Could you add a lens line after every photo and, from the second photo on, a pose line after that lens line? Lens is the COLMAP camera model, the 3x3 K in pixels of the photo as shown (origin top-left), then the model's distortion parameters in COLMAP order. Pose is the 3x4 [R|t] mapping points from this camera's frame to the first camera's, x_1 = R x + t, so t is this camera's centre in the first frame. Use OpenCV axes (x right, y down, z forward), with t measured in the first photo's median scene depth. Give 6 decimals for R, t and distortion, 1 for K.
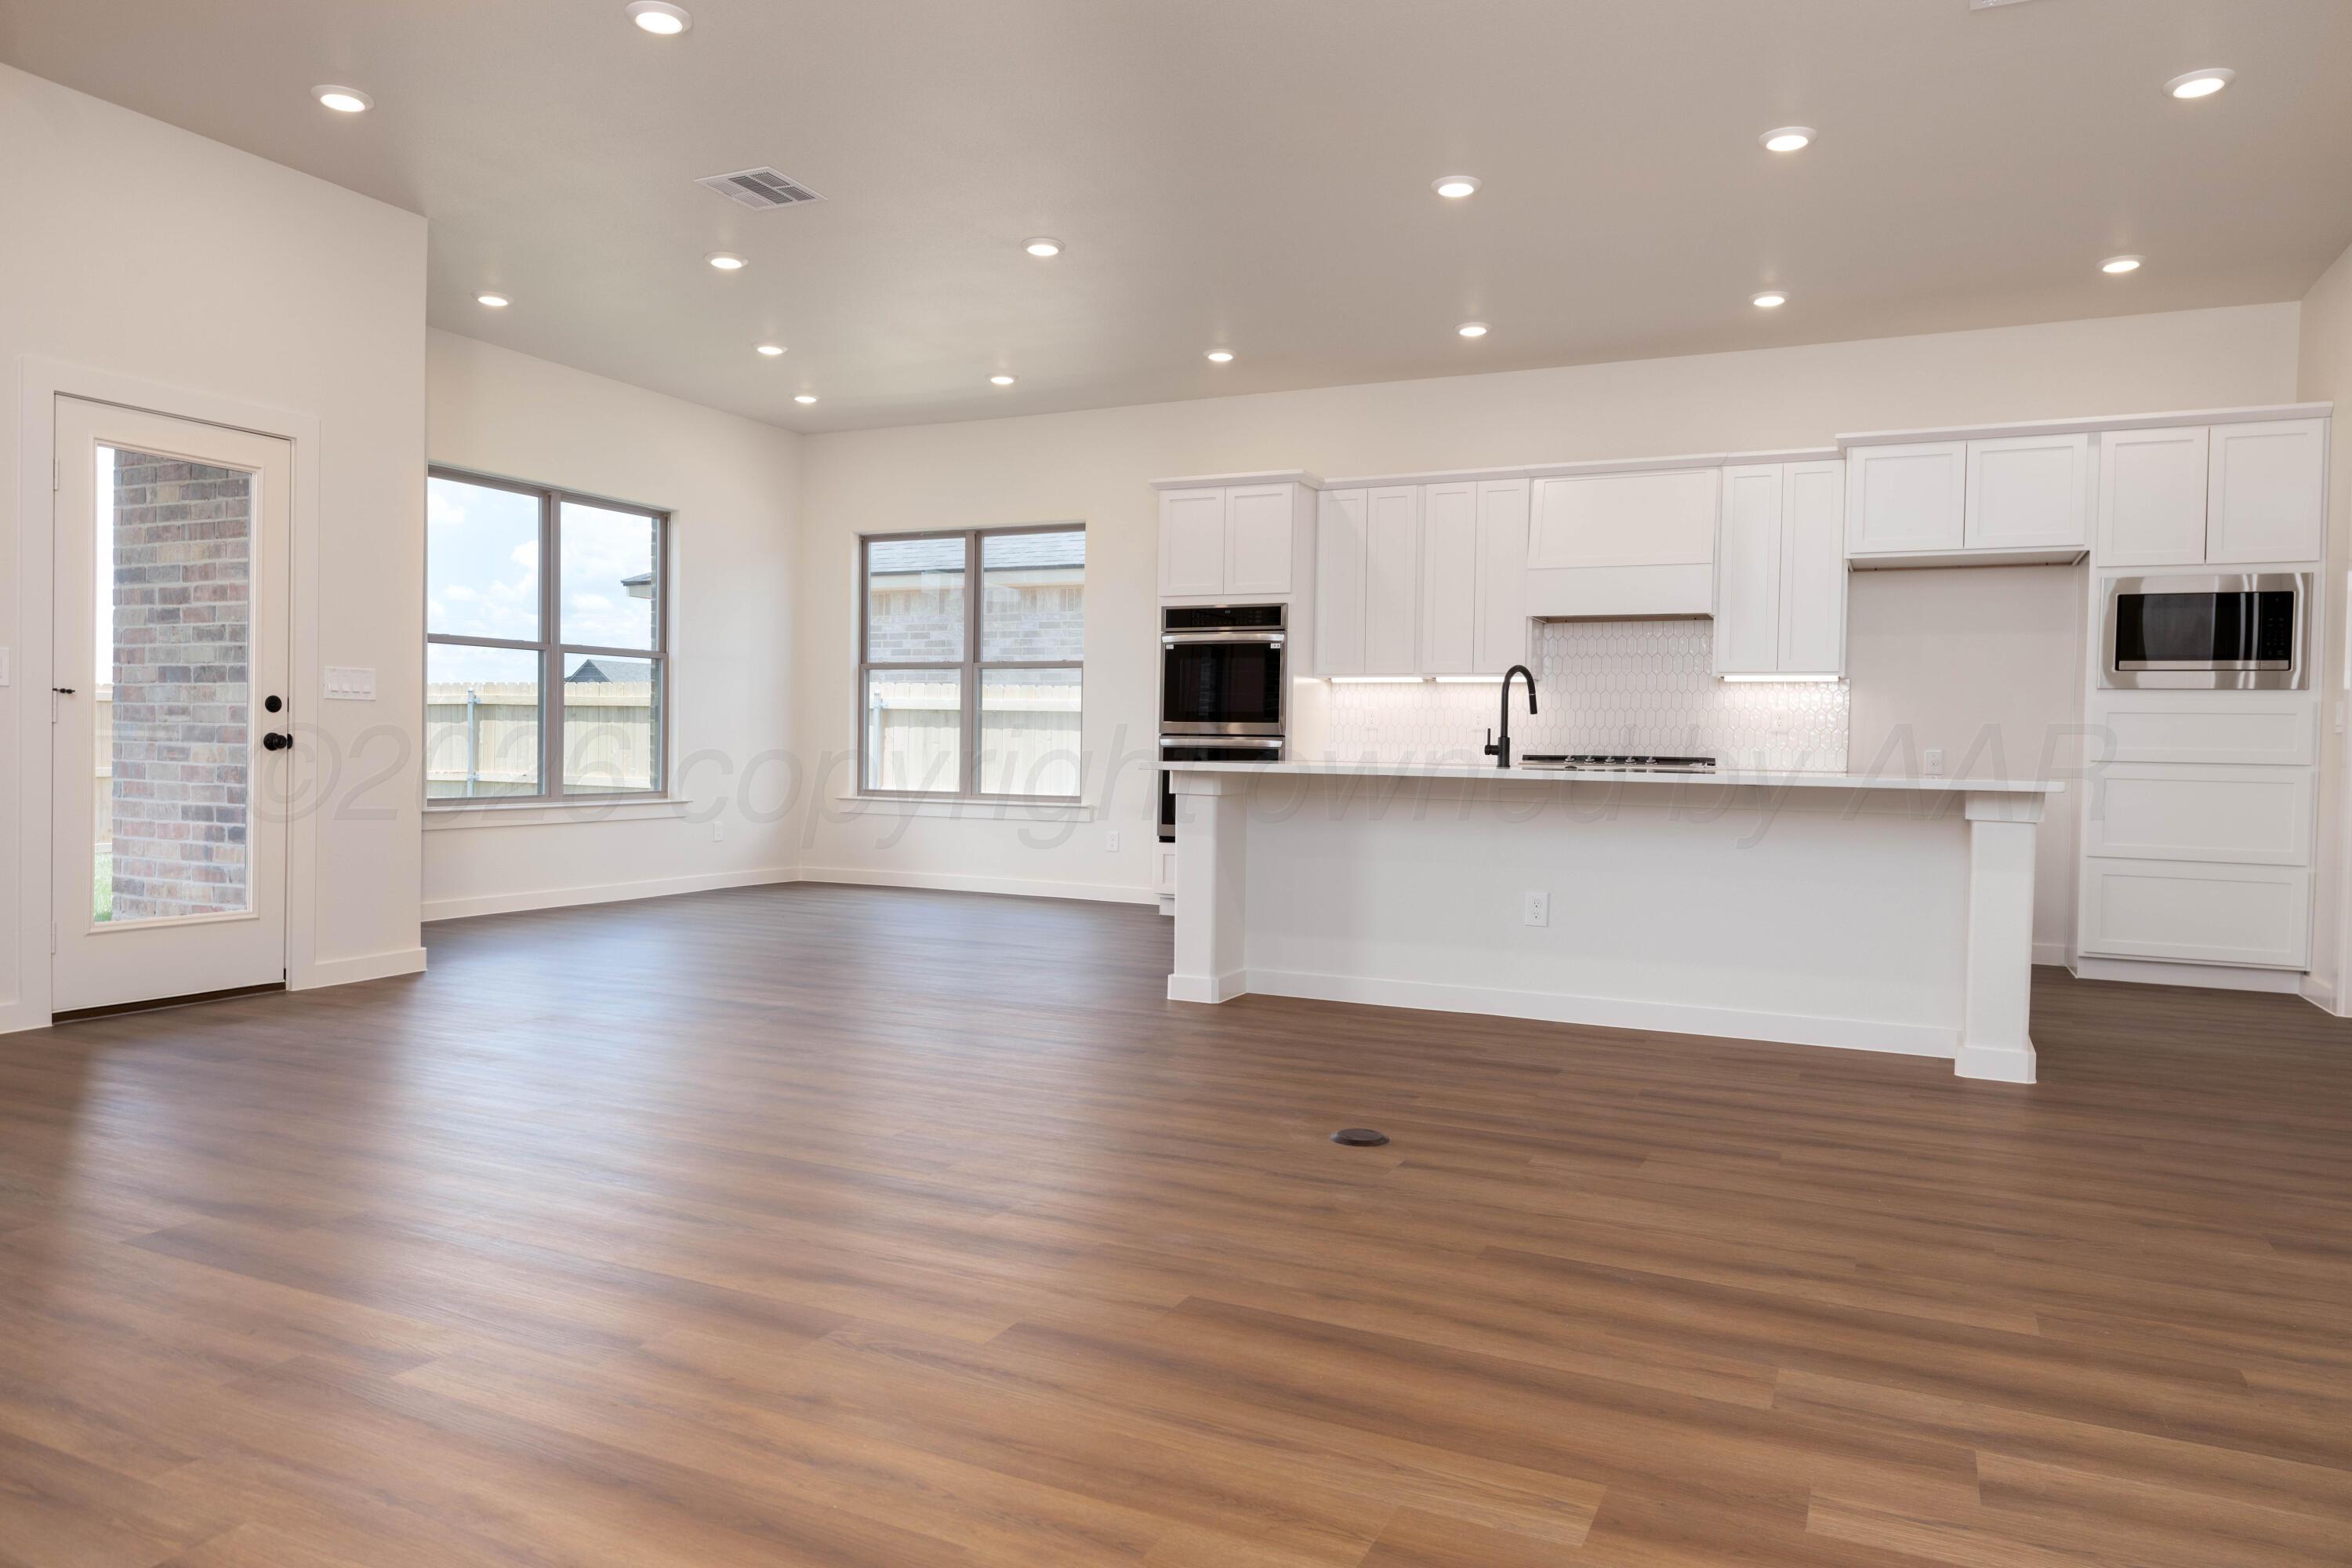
lens RADIAL K [[1534.5, 0, 1176.0], [0, 1534.5, 784.0], [0, 0, 1]] dist [-0.000418, 0.006357]
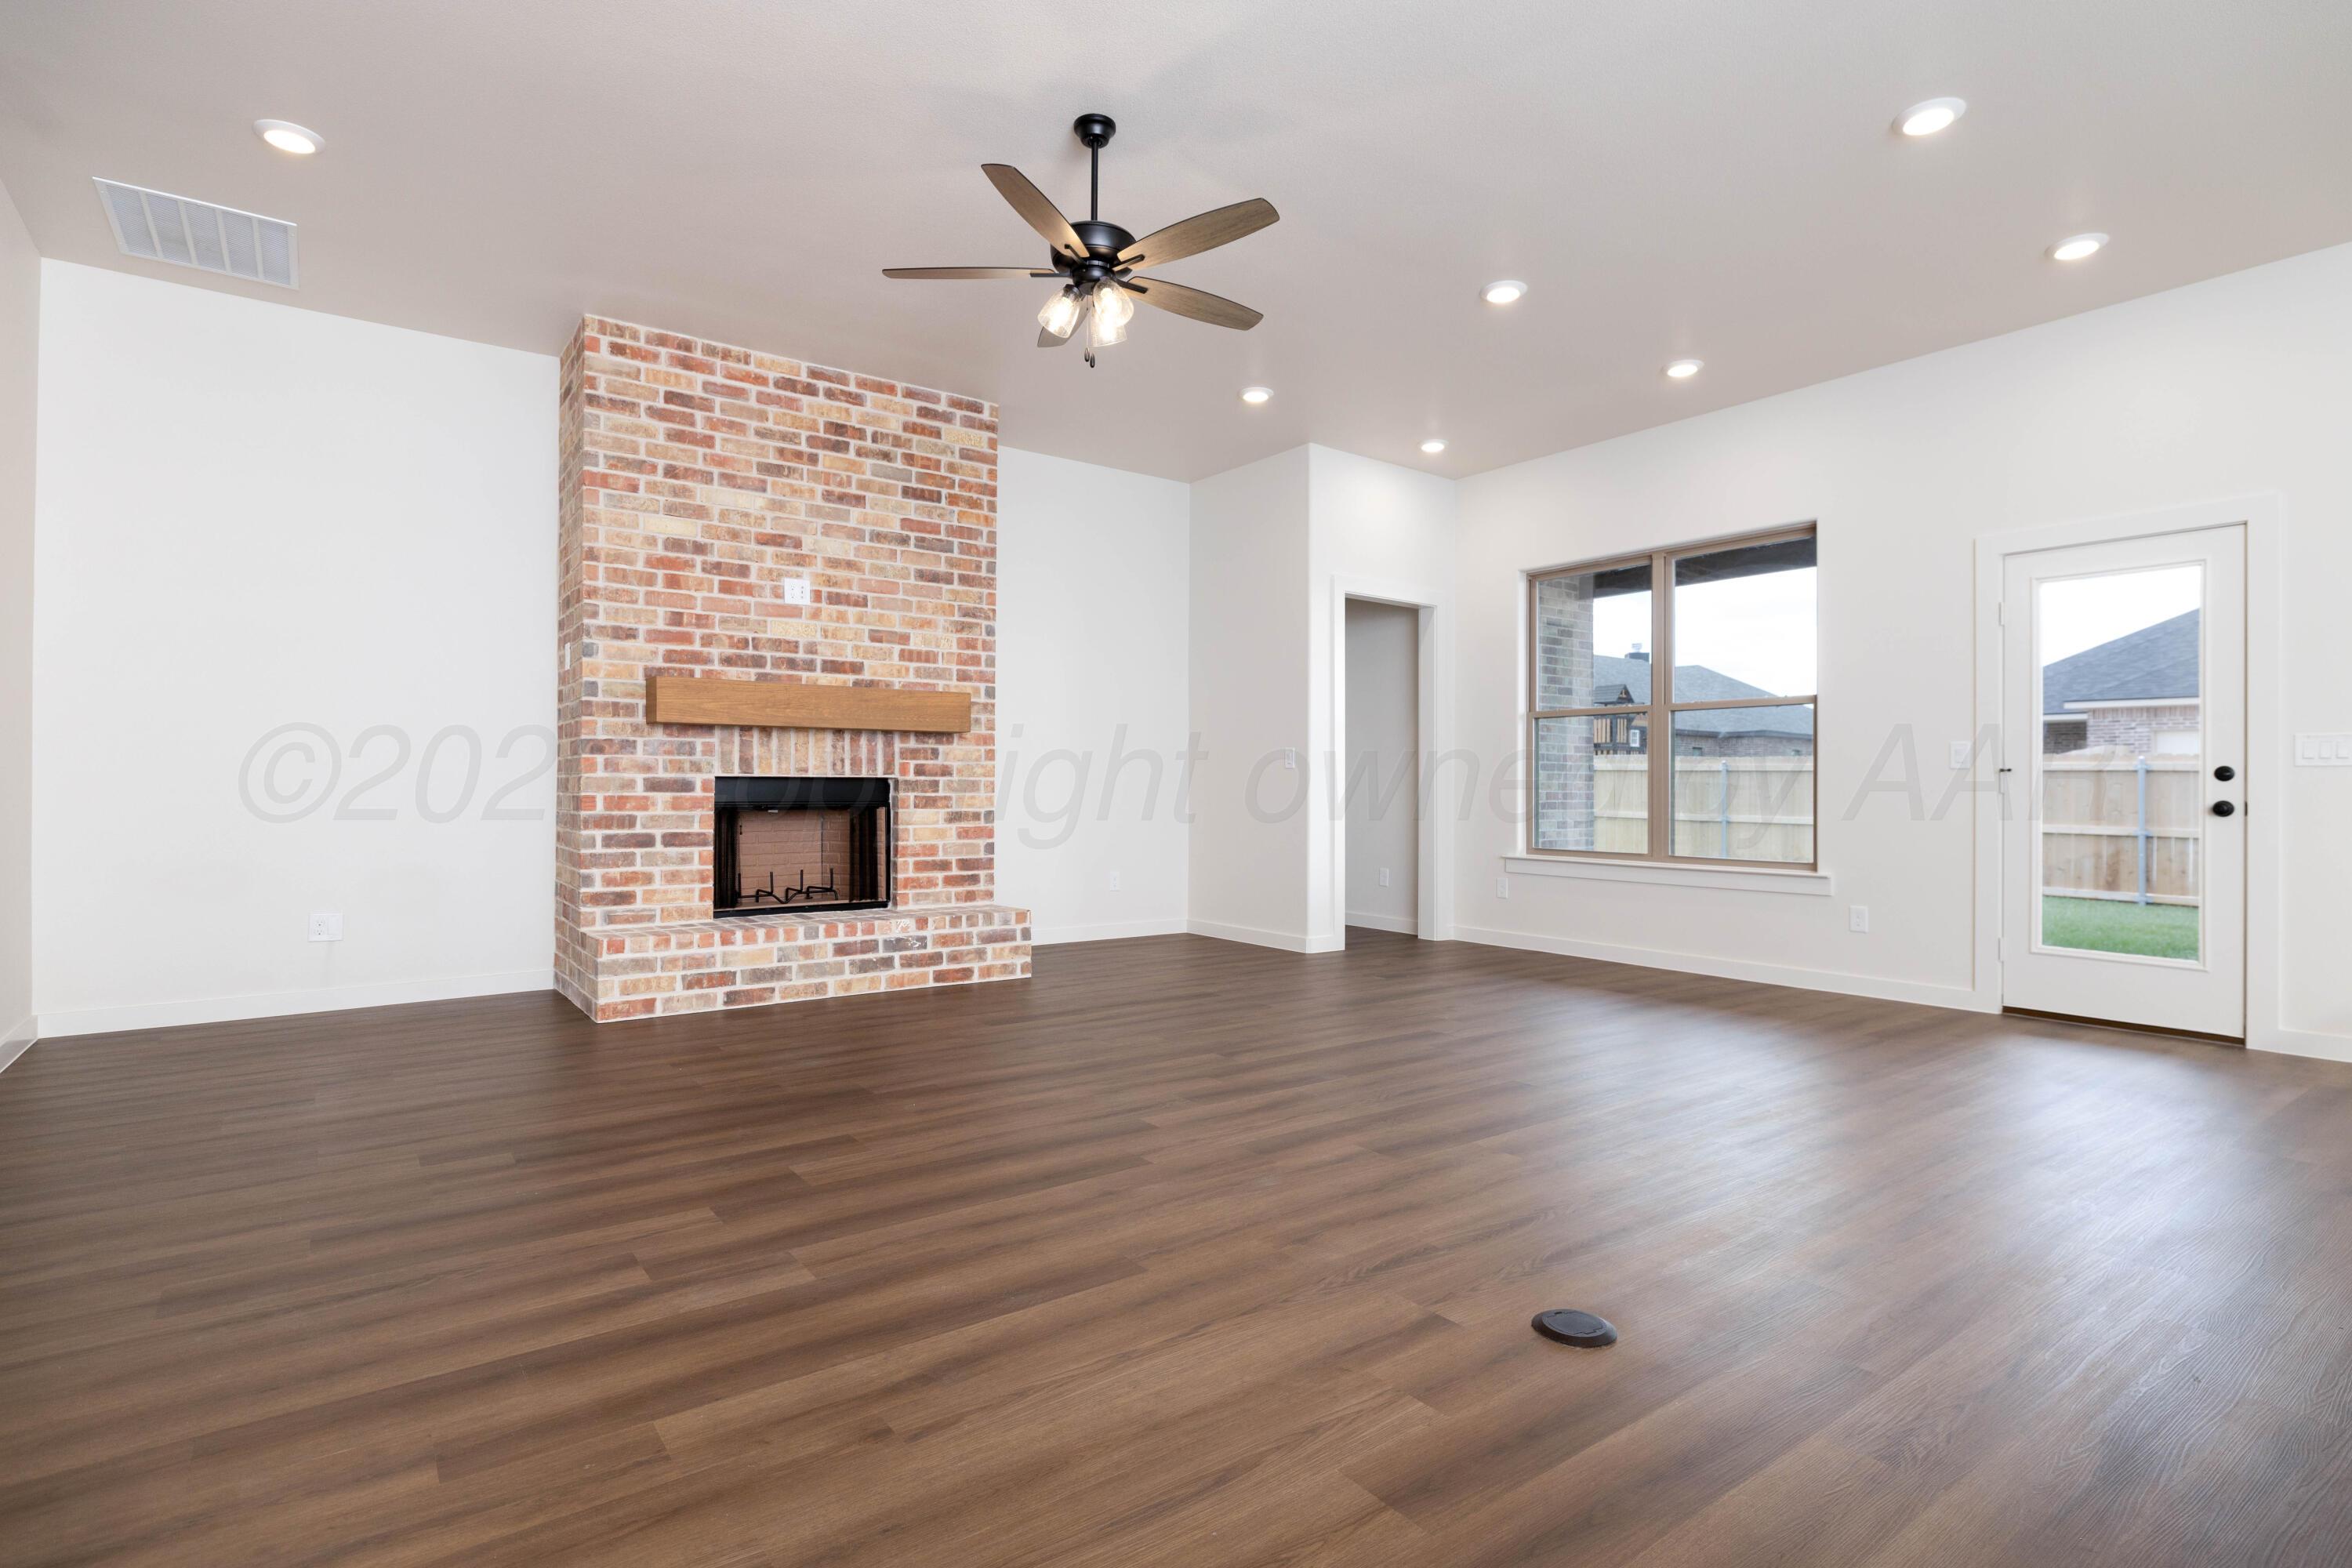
lens RADIAL K [[1159.7, 0, 1176.0], [0, 1159.7, 784.0], [0, 0, 1]] dist [0.000520, -0.000246]
pose [[-0.470446, -0.024660, -0.882084, 0.929581], [-0.035874, 0.999318, -0.008805, -0.023651], [0.881699, 0.027502, -0.471009, 1.429143]]
